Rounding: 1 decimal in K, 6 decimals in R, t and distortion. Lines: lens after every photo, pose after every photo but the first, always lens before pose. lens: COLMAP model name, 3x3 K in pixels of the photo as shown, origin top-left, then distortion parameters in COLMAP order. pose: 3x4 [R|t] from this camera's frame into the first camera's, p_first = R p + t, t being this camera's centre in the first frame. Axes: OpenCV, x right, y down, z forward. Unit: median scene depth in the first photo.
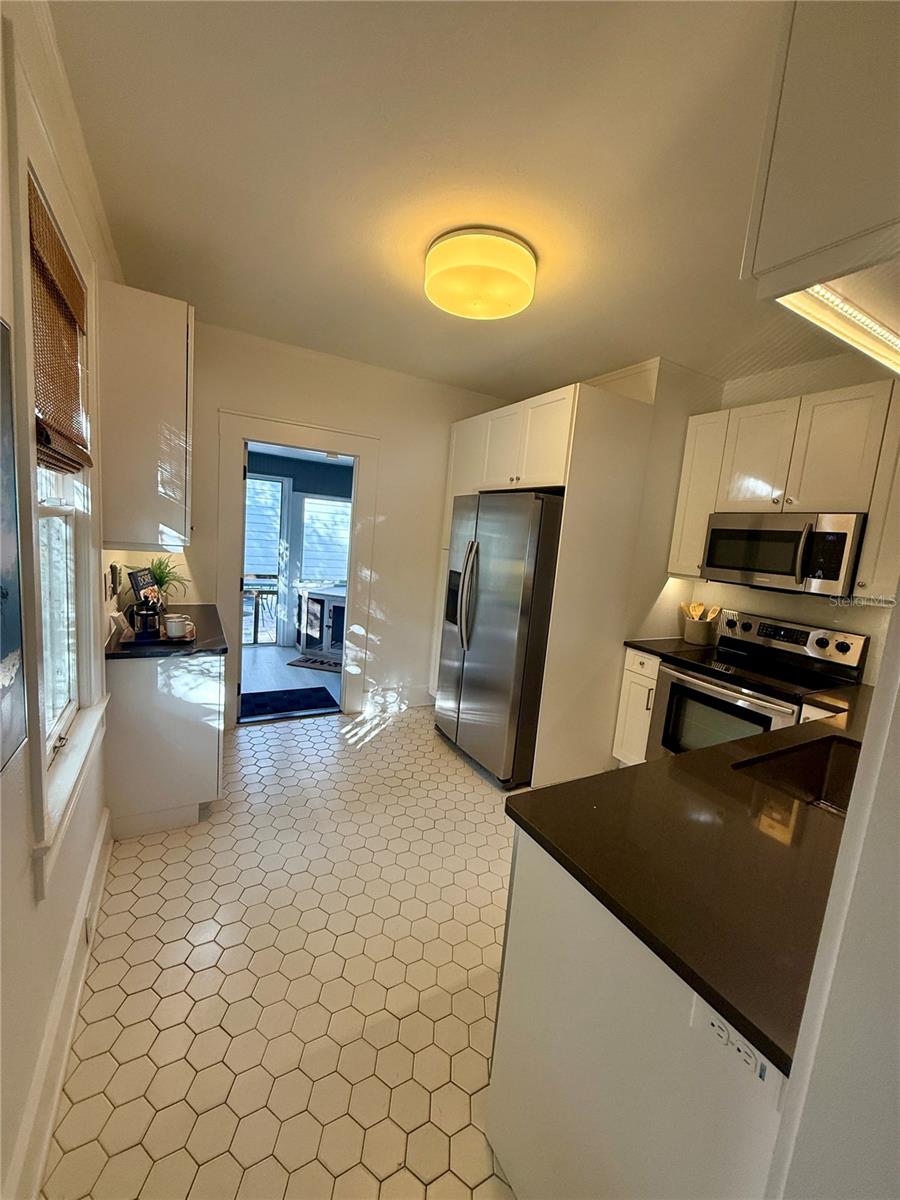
lens RADIAL K [[480.3, 0, 450.4], [0, 480.3, 597.3], [0, 0, 1]] dist [0.000024, -0.000018]
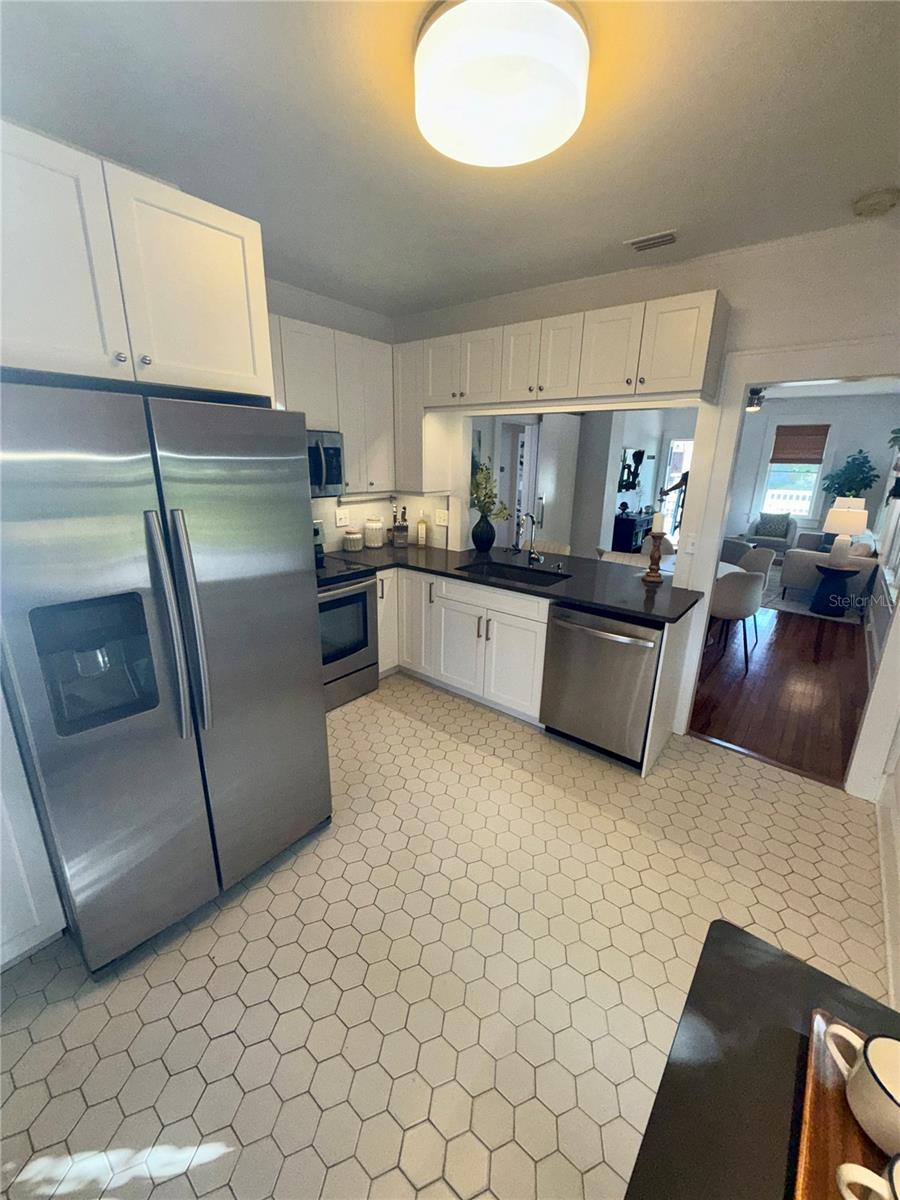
lens RADIAL K [[480.3, 0, 450.4], [0, 480.3, 597.3], [0, 0, 1]] dist [0.000024, -0.000018]
pose [[-0.377281, -0.347445, 0.858453, -0.513809], [0.077923, 0.911759, 0.403266, -0.225870], [-0.922815, 0.219038, -0.316915, 1.038856]]
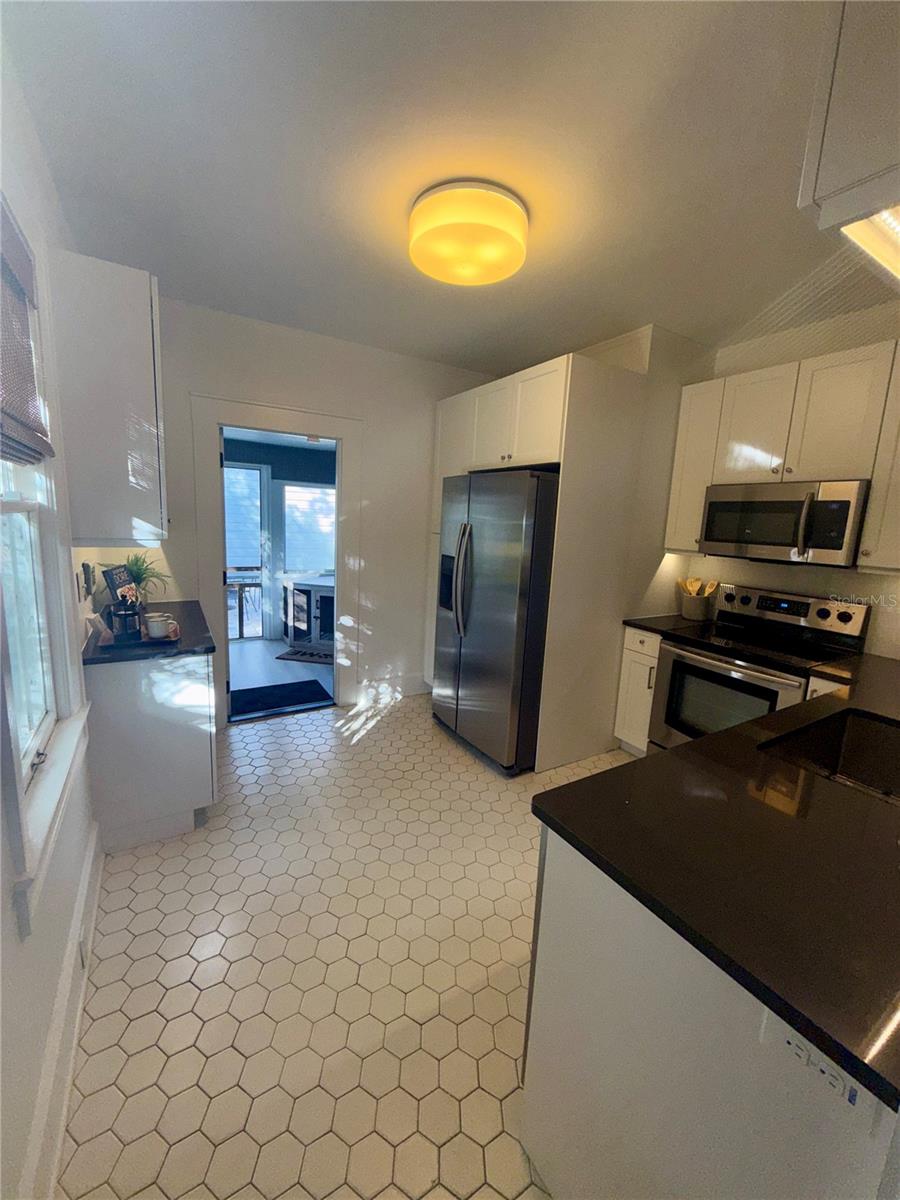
lens RADIAL K [[480.3, 0, 450.4], [0, 480.3, 597.3], [0, 0, 1]] dist [0.000024, -0.000018]
pose [[0.998588, -0.042180, 0.032293, -0.023696], [0.041099, 0.998595, 0.033446, -0.002907], [-0.033659, -0.032072, 0.998919, 0.036828]]
